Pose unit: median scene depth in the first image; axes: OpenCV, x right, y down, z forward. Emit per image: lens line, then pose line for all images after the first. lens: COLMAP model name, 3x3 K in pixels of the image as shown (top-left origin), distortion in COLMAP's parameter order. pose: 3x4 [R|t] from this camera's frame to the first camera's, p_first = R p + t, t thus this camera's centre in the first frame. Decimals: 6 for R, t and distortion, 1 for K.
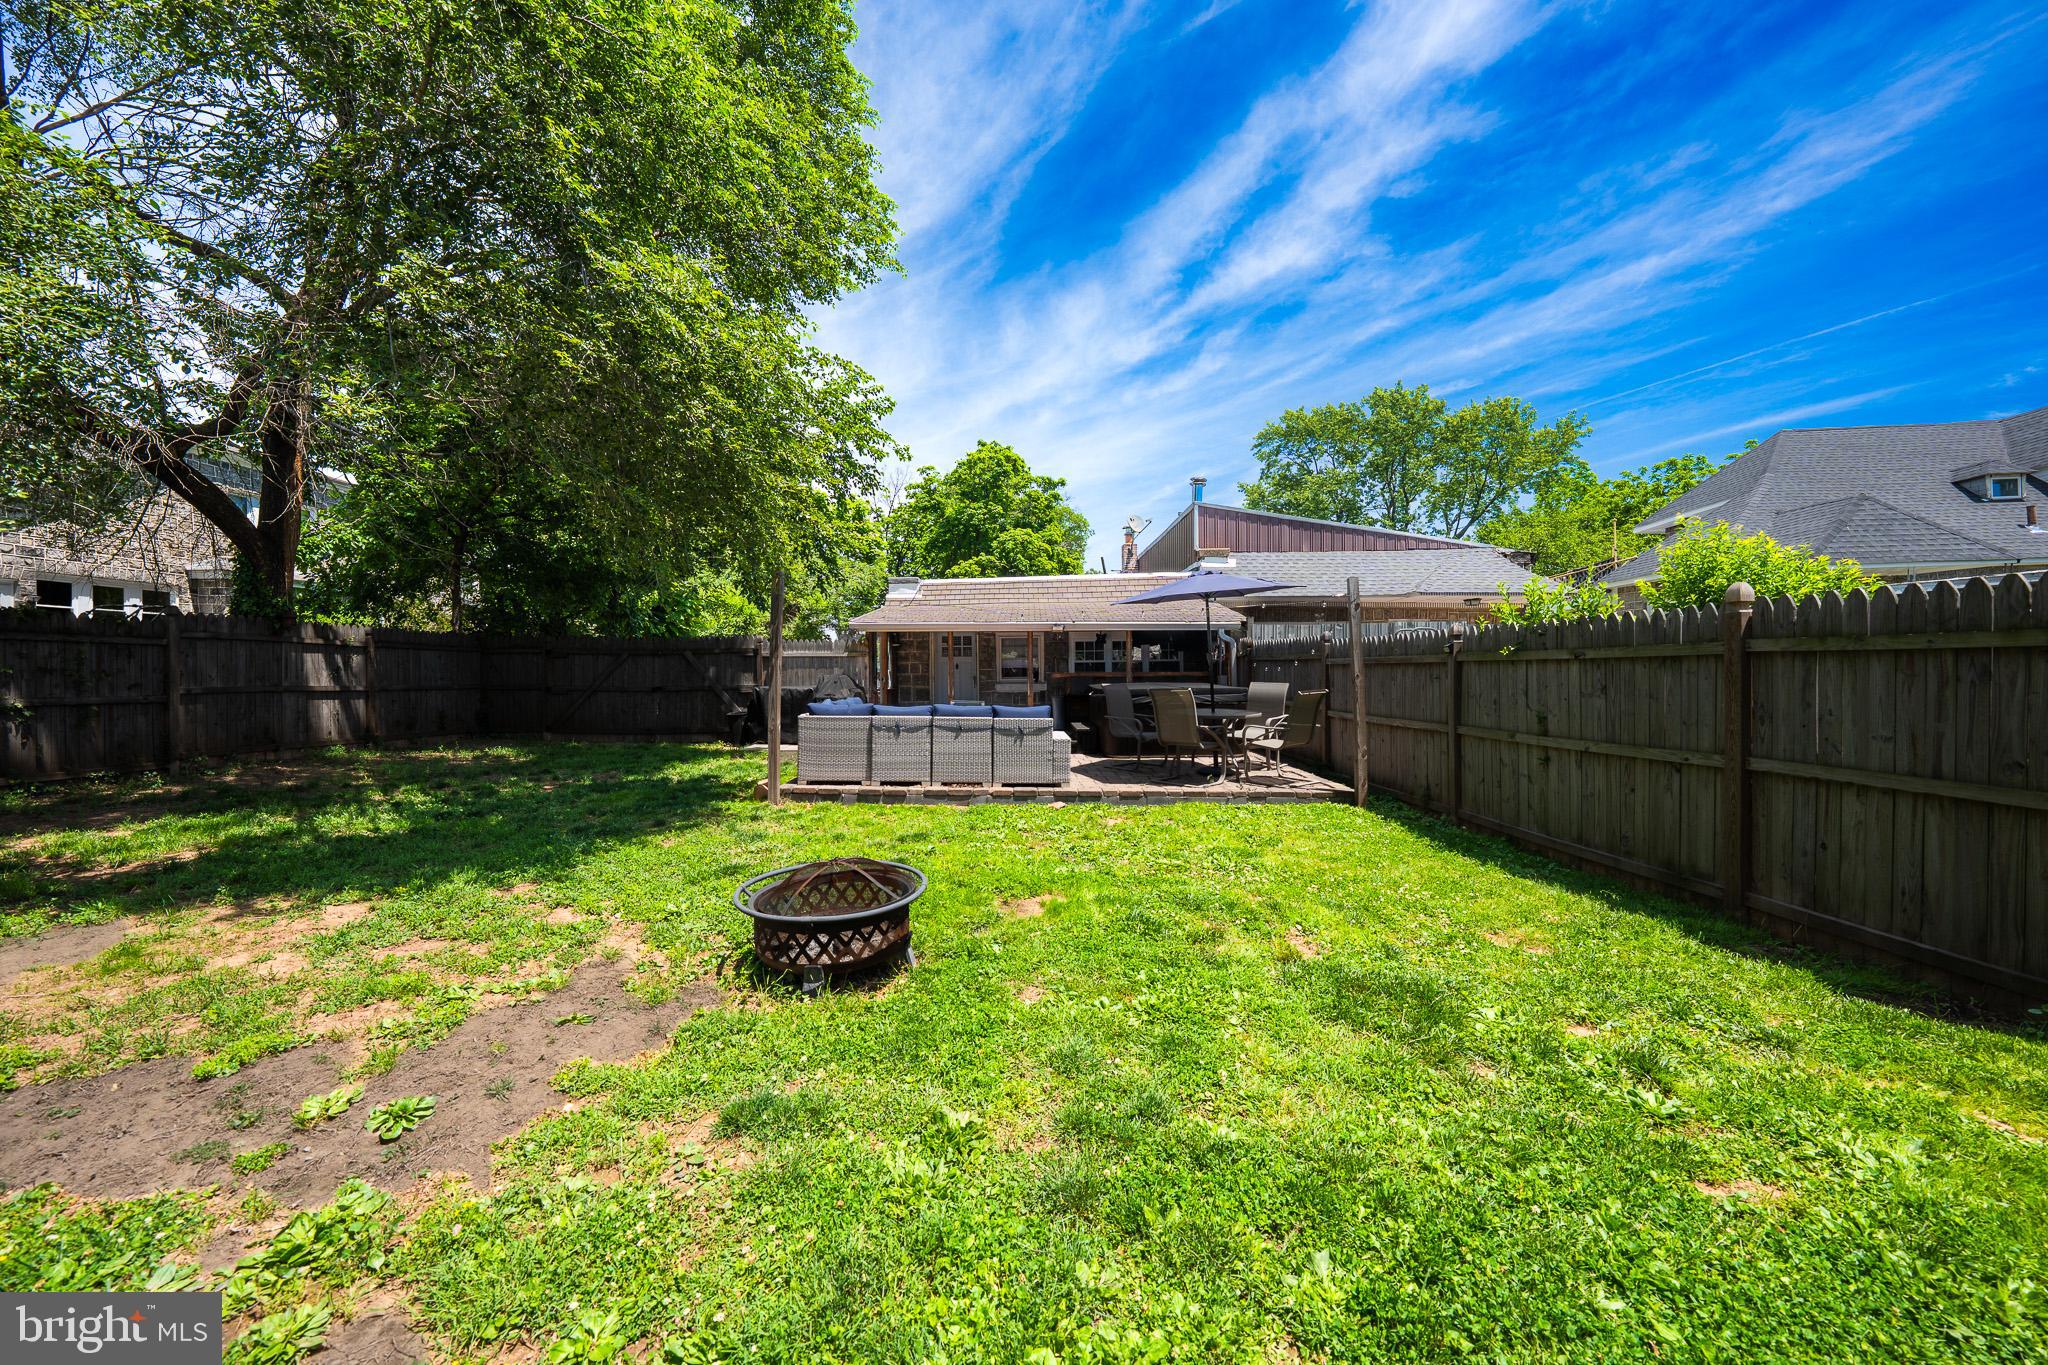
lens RADIAL K [[703.5, 0, 1020.5], [0, 703.5, 676.1], [0, 0, 1]] dist [-0.026938, 0.006163]
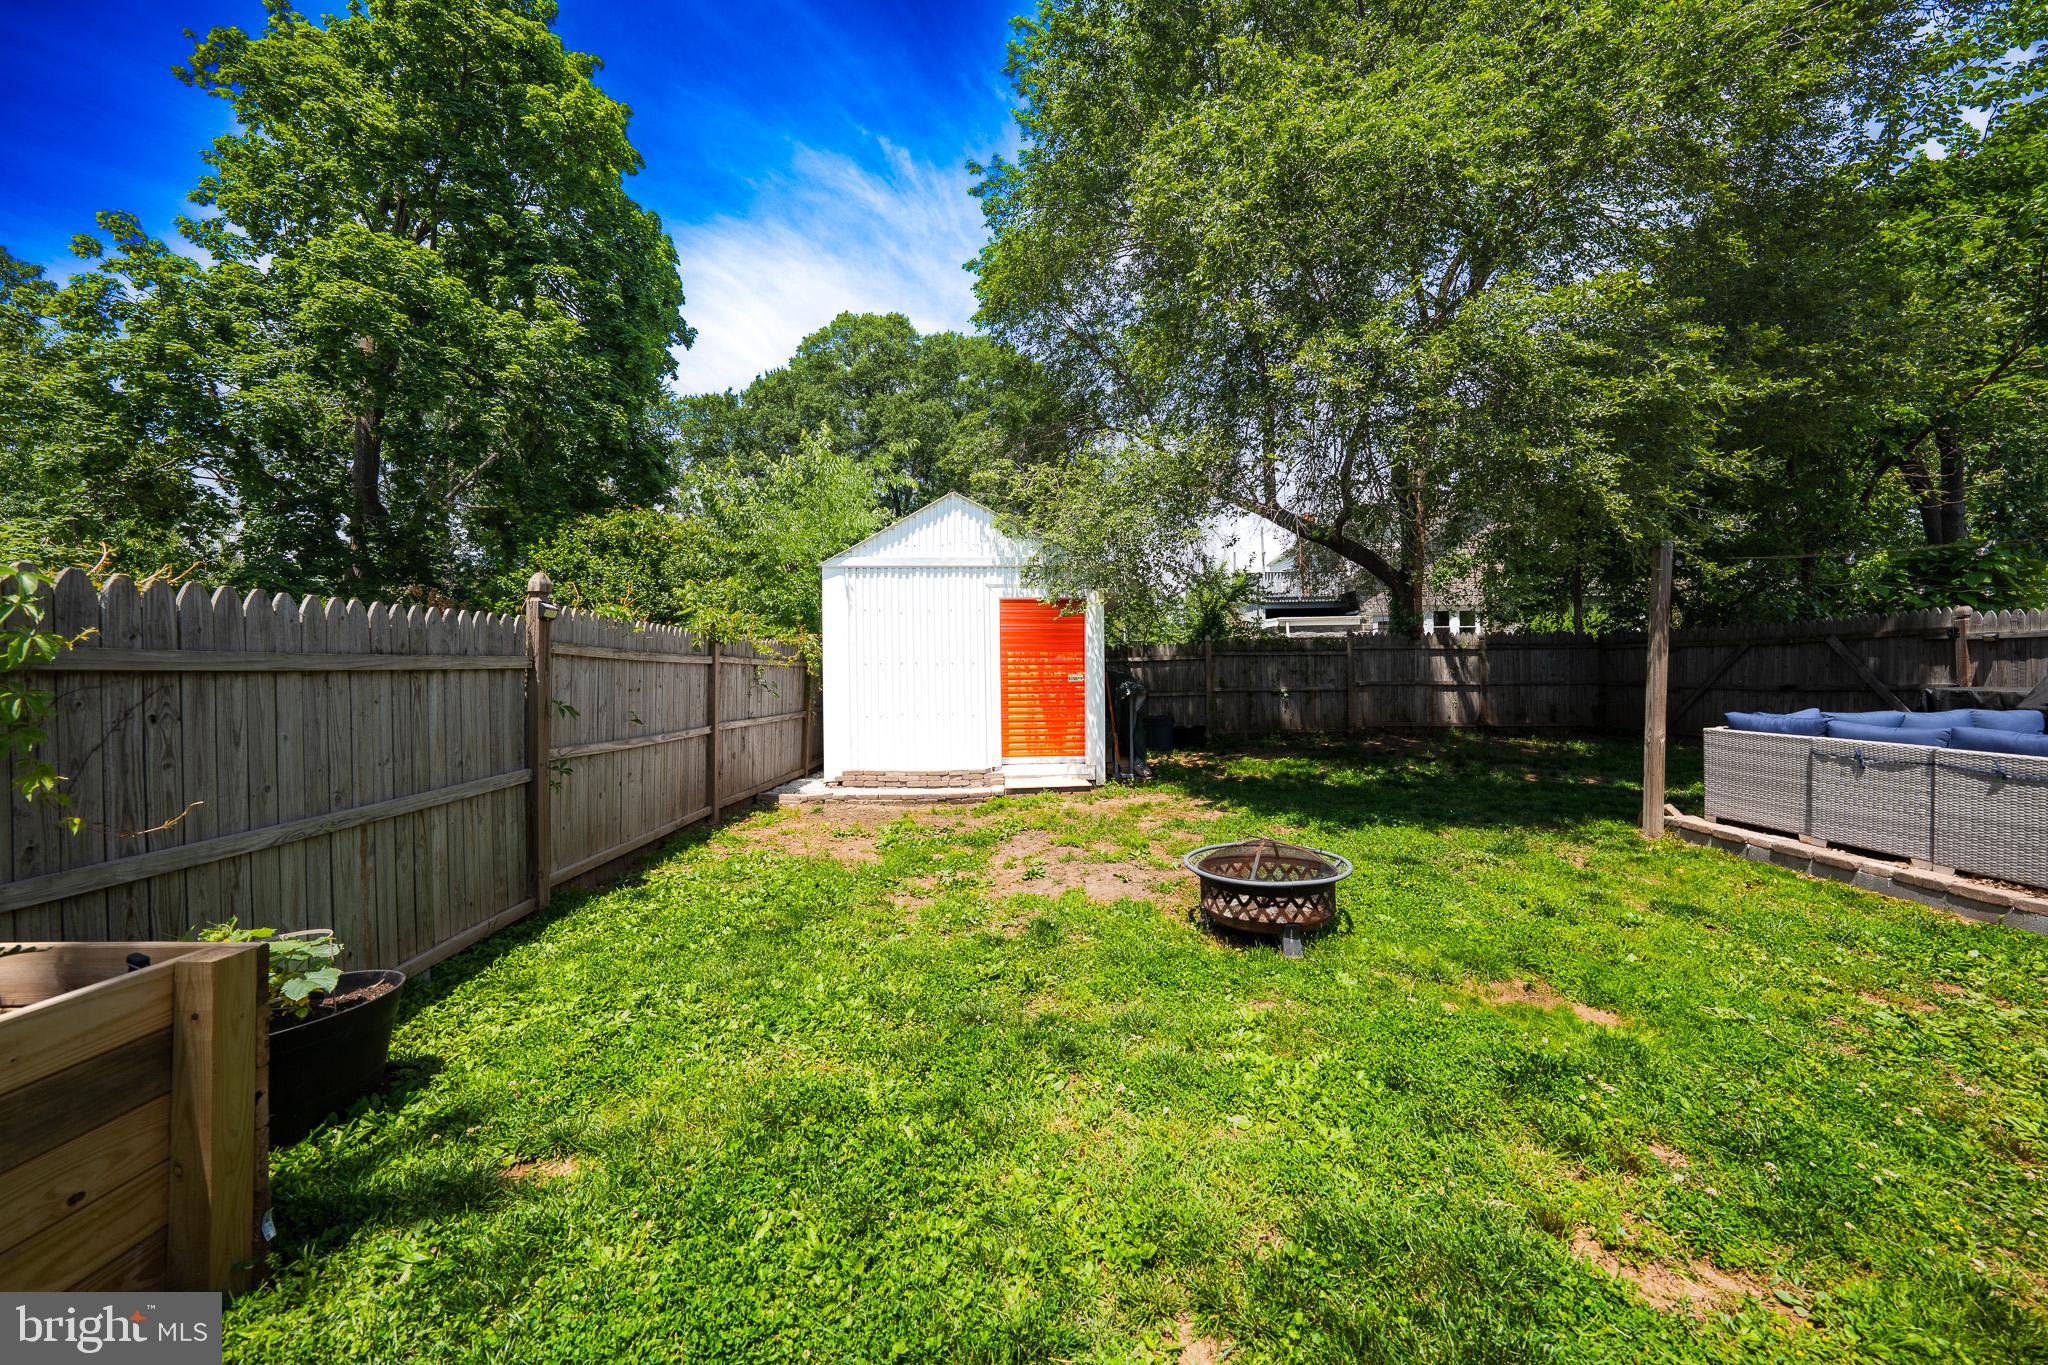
lens RADIAL K [[703.5, 0, 1020.5], [0, 703.5, 676.1], [0, 0, 1]] dist [-0.026938, 0.006163]
pose [[0.006036, 0.005073, -0.999969, 0.414813], [-0.000607, 0.999987, 0.005070, -0.001849], [0.999982, 0.000576, 0.006039, 0.266261]]
